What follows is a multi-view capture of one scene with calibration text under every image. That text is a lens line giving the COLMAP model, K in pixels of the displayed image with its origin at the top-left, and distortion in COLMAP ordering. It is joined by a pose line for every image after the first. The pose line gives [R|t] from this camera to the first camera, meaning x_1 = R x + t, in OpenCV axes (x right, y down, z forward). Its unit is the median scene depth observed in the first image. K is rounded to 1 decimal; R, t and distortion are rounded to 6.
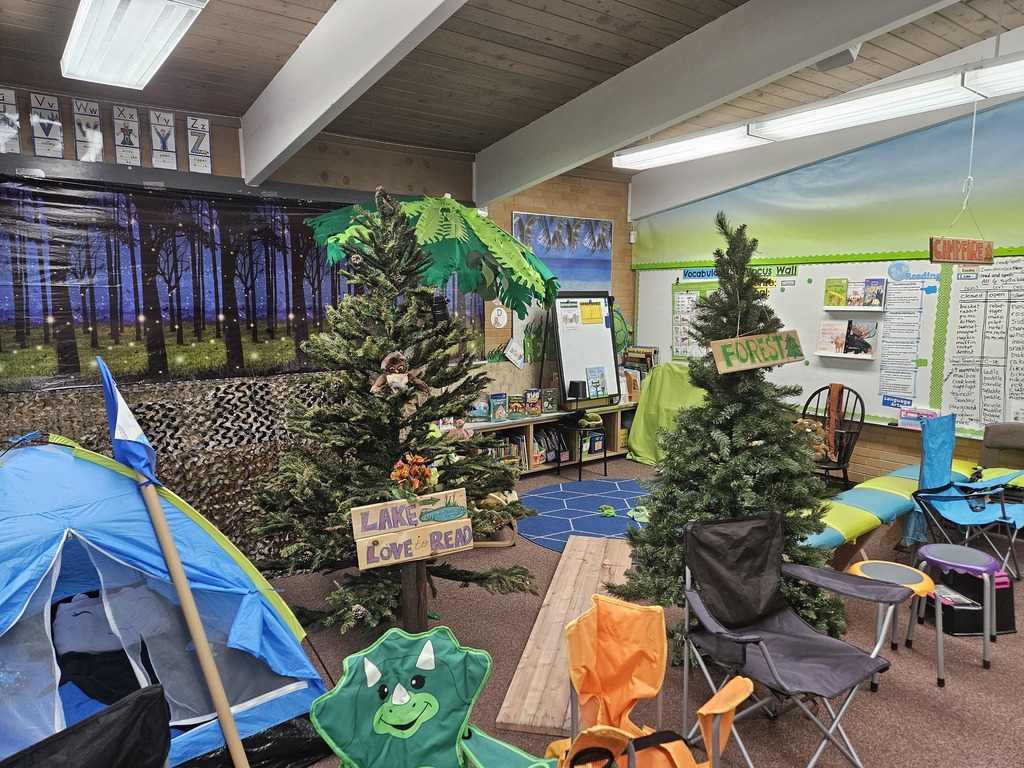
lens RADIAL K [[679.5, 0, 520.8], [0, 679.5, 387.0], [0, 0, 1]] dist [0.092189, -0.071323]
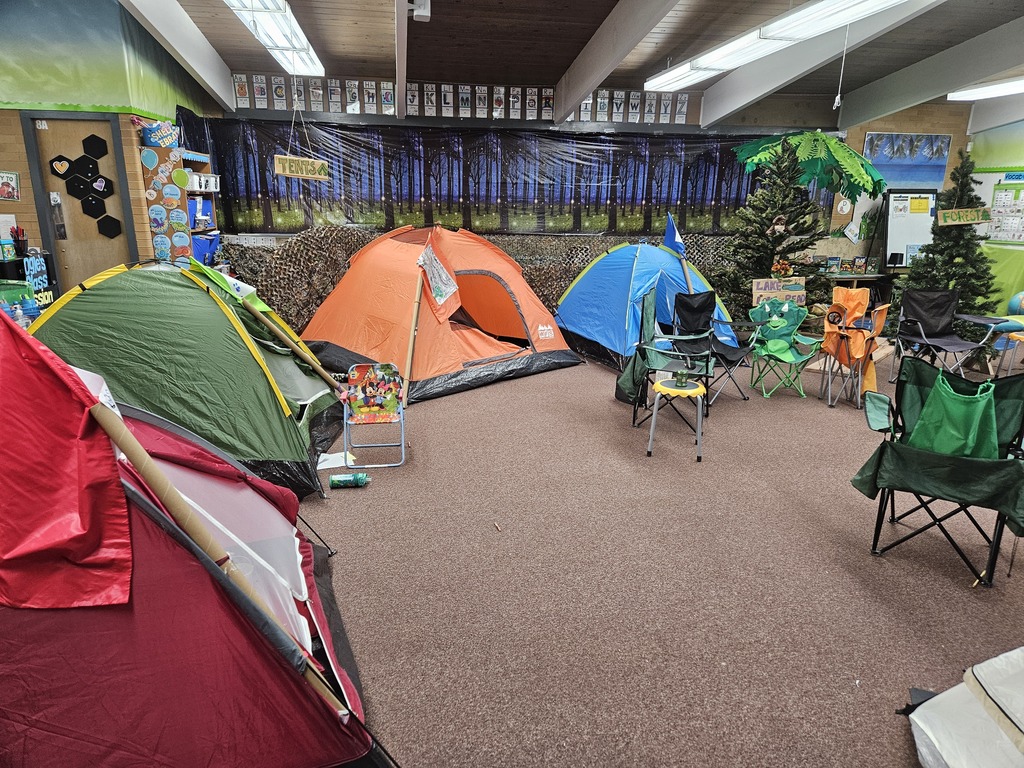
lens RADIAL K [[679.5, 0, 520.8], [0, 679.5, 387.0], [0, 0, 1]] dist [0.092189, -0.071323]
pose [[0.884913, 0.142542, -0.443408, 0.103355], [-0.080679, 0.984538, 0.155488, 0.155523], [0.458715, -0.101819, 0.882730, -1.023069]]
